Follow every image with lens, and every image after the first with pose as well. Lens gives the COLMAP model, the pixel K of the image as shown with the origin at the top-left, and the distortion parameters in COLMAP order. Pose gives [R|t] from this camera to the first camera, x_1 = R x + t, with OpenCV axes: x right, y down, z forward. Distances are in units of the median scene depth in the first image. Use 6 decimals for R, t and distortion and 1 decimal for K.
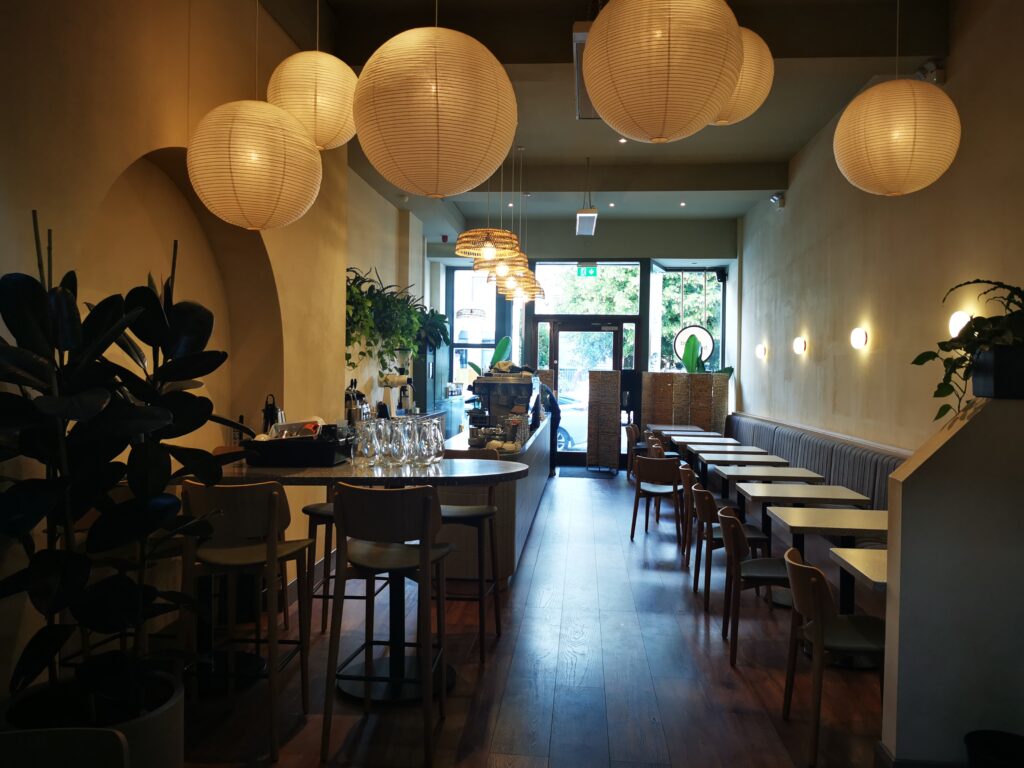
lens RADIAL K [[796.2, 0, 509.8], [0, 796.2, 385.1], [0, 0, 1]] dist [-0.002206, -0.000145]
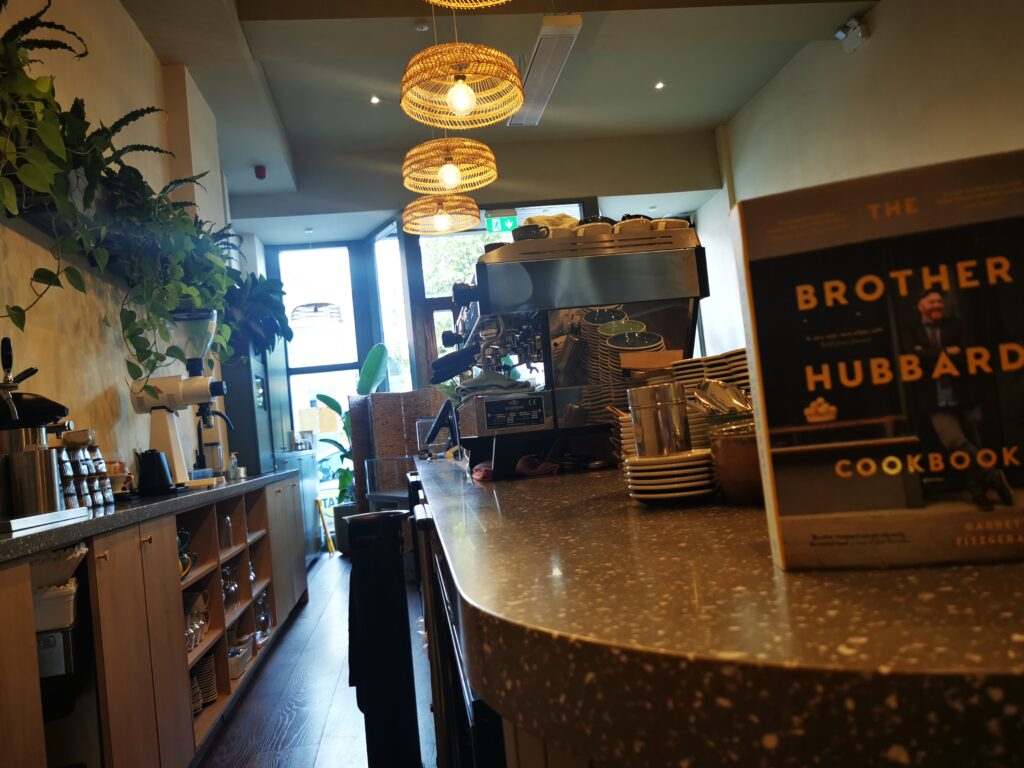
lens RADIAL K [[796.2, 0, 515.1], [0, 796.2, 384.6], [0, 0, 1]] dist [-0.002206, -0.000145]
pose [[0.966531, -0.103385, 0.234796, -0.065566], [0.123403, 0.989727, -0.072190, 0.035742], [-0.224921, 0.098749, 0.969360, 0.508543]]
